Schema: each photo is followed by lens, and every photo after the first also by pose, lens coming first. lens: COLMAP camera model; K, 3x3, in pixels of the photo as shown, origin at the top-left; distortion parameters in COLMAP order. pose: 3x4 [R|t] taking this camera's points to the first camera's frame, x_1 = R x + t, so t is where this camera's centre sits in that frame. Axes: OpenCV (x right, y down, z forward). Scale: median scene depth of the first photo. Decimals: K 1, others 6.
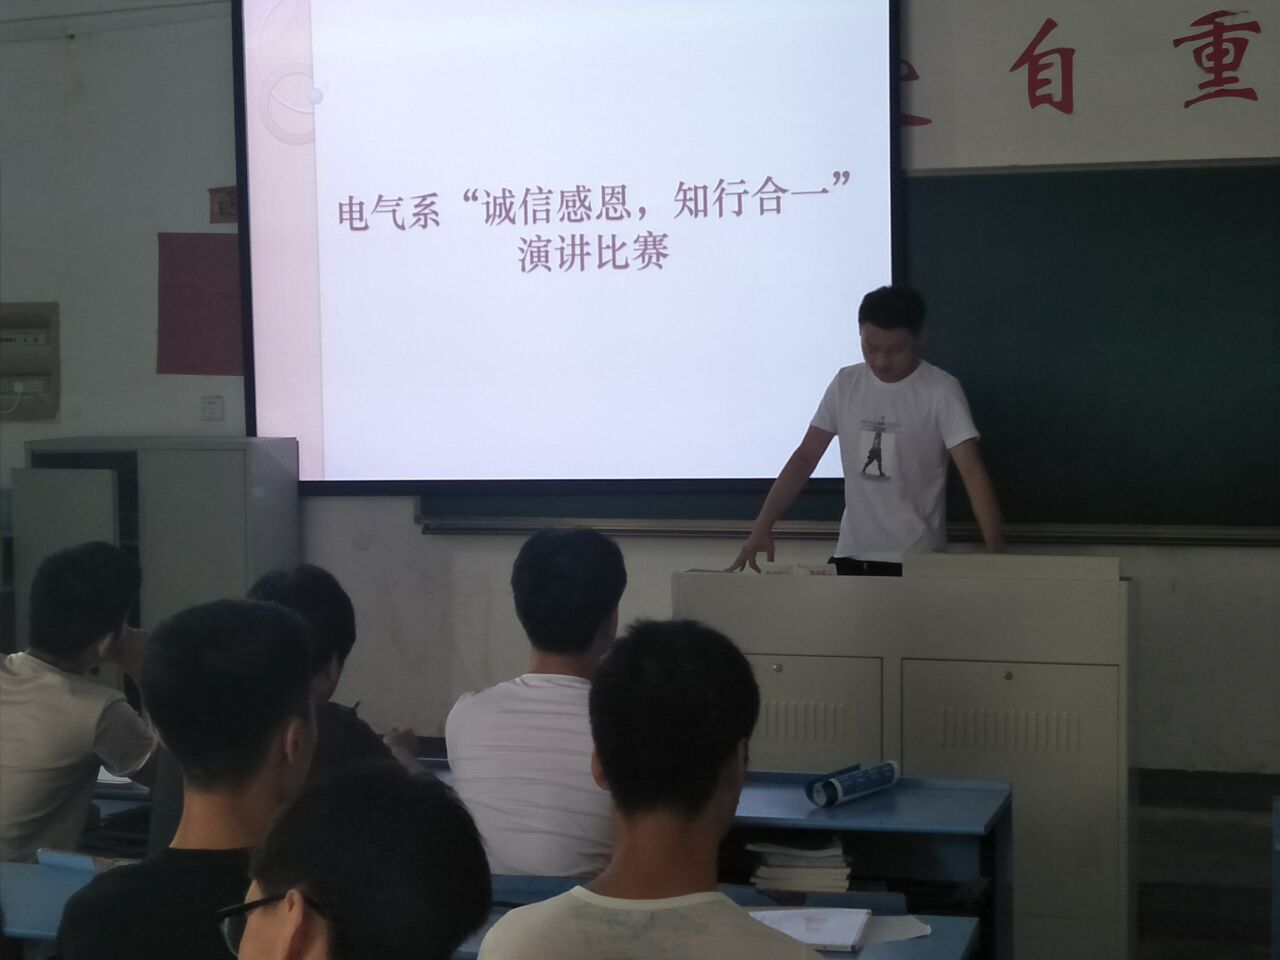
lens RADIAL K [[2163.8, 0, 638.3], [0, 2163.8, 482.4], [0, 0, 1]] dist [0.045824, 0.000000]
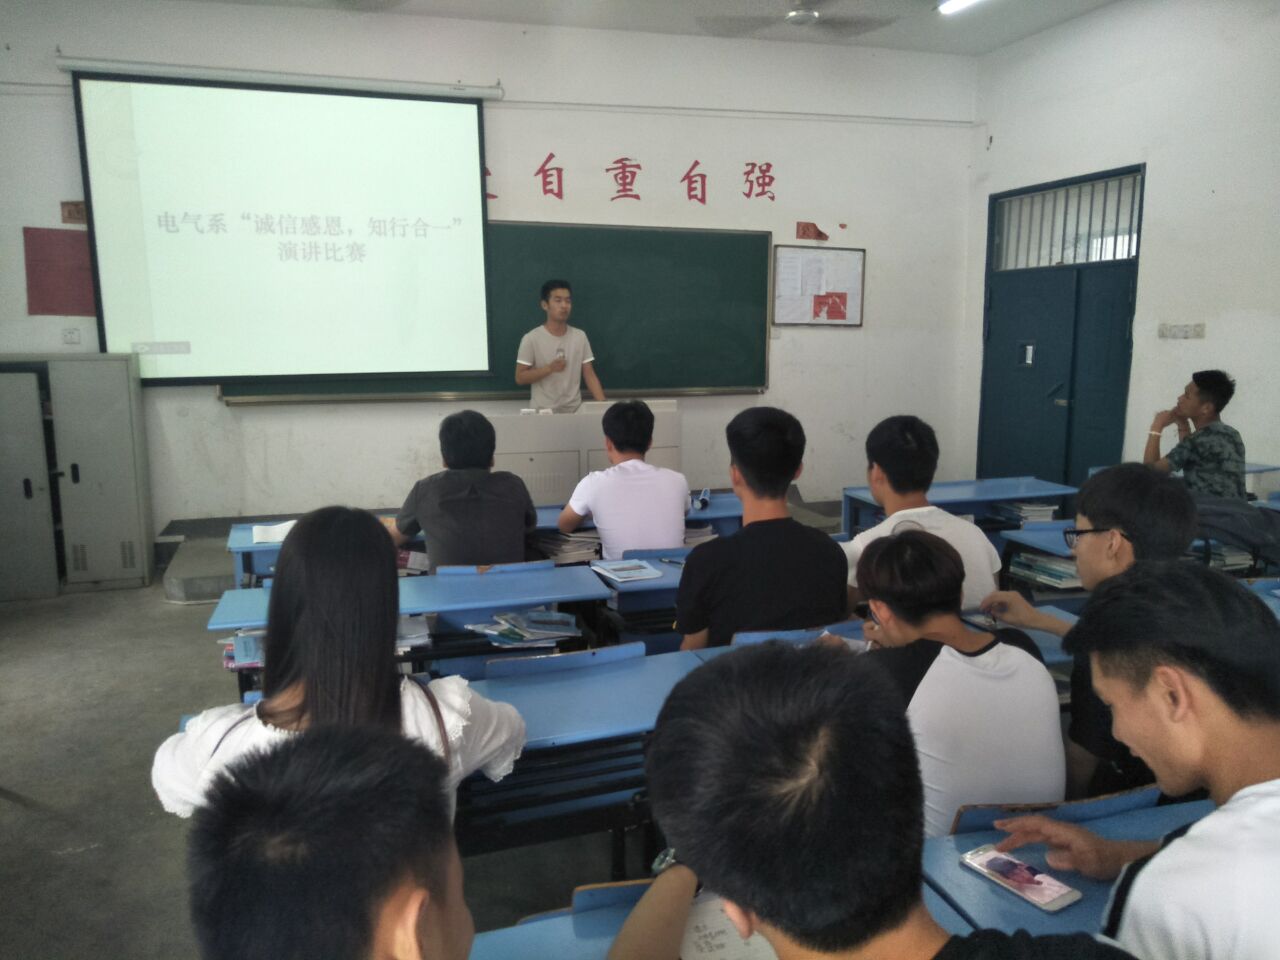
lens RADIAL K [[1019.5, 0, 658.6], [0, 1019.5, 468.2], [0, 0, 1]] dist [0.019770, -0.052047]
pose [[0.800976, -0.076011, 0.593852, -0.327044], [0.020811, 0.994843, 0.099267, -0.001598], [-0.598335, -0.067152, 0.798427, 0.105387]]
